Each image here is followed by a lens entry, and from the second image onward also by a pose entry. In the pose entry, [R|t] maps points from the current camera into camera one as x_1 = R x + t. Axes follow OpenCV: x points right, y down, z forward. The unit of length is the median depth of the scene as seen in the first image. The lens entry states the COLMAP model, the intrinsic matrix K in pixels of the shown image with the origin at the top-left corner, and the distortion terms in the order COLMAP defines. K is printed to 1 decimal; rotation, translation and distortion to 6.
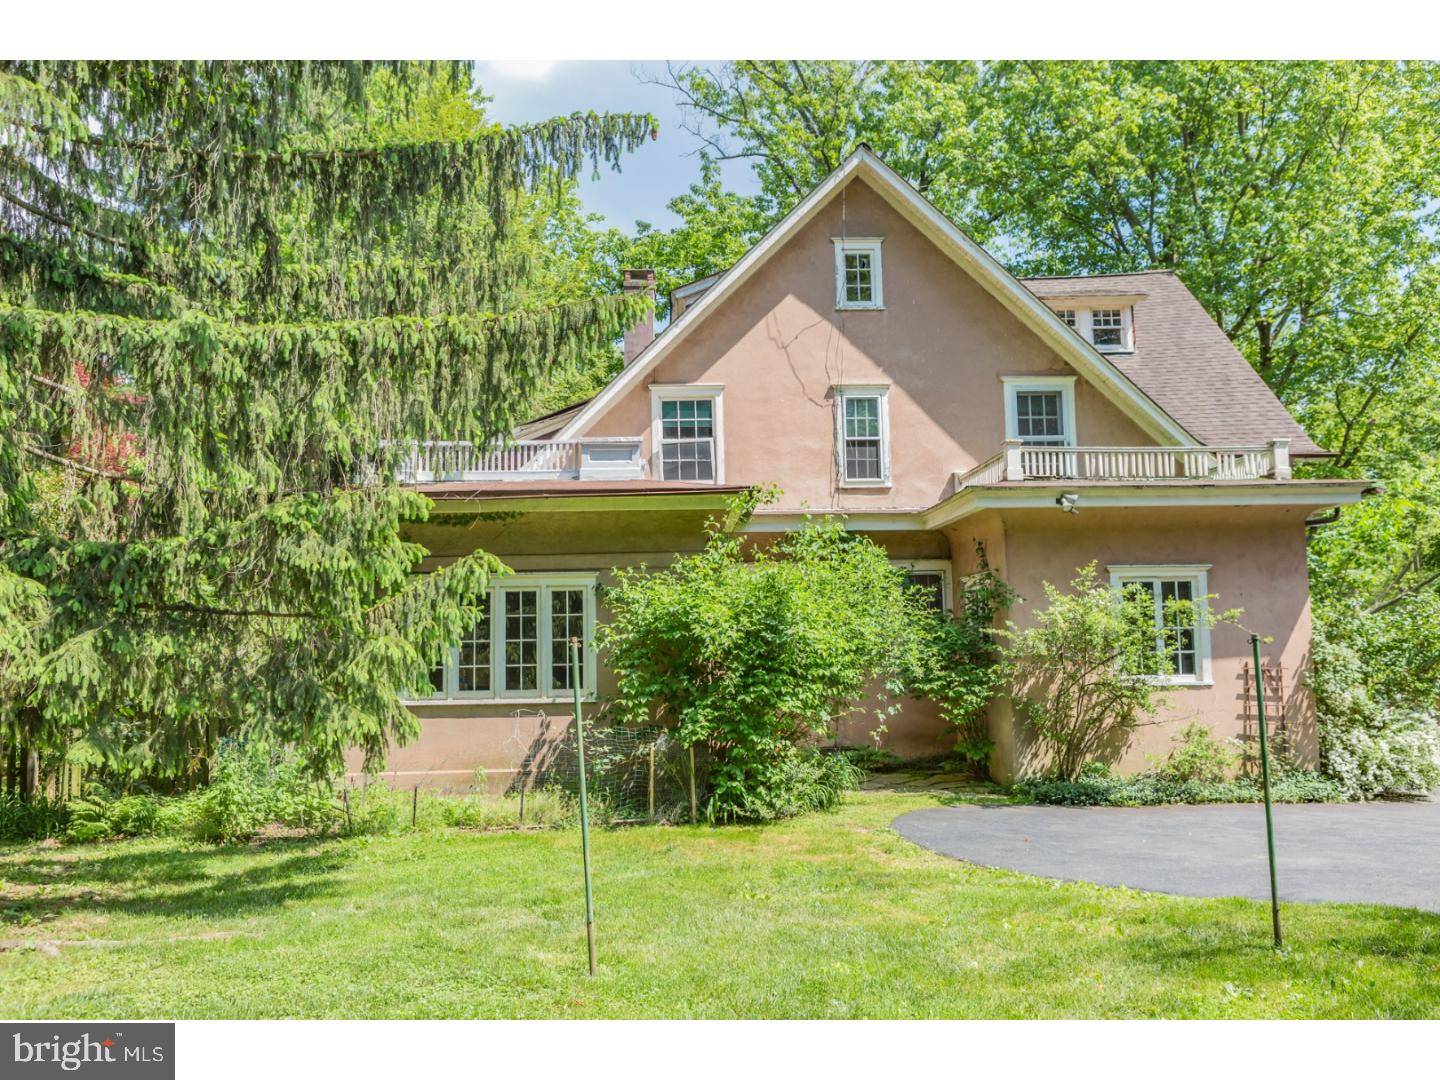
lens RADIAL K [[1207.0, 0, 720.0], [0, 1207.0, 540.0], [0, 0, 1]] dist [0.036610, -0.004093]
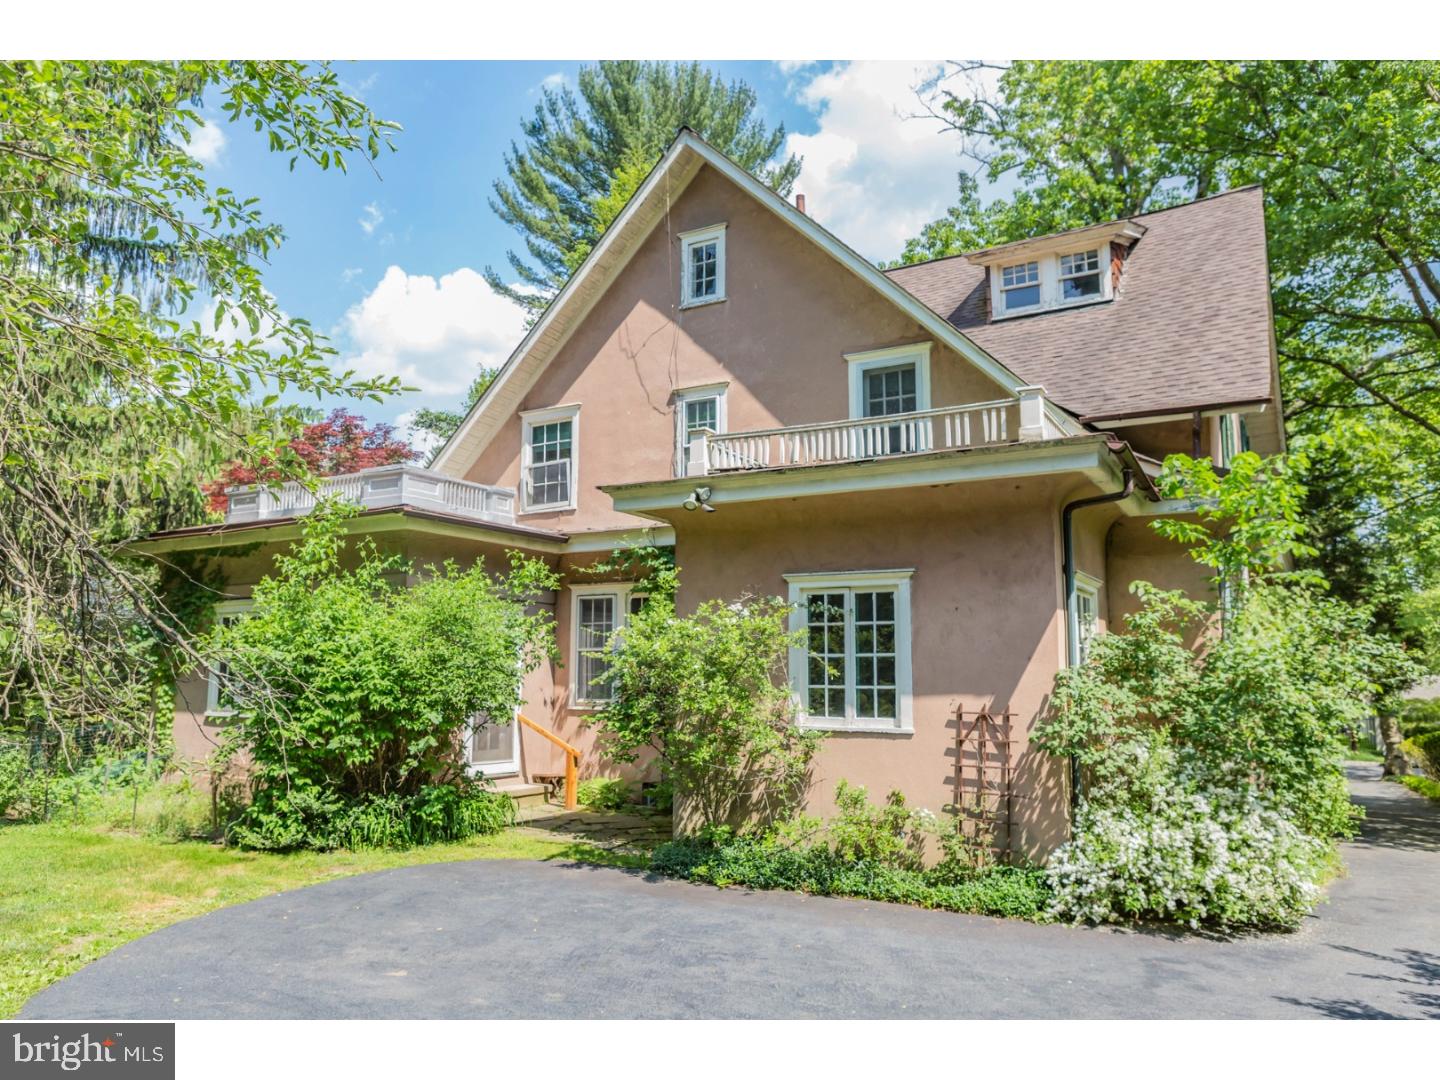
lens RADIAL K [[1074.3, 0, 720.0], [0, 1074.3, 540.0], [0, 0, 1]] dist [-0.004060, 0.000221]
pose [[0.826139, -0.047617, -0.561451, 0.577371], [0.024721, 0.998526, -0.048311, 0.027134], [0.562924, 0.026032, 0.826099, 0.341393]]
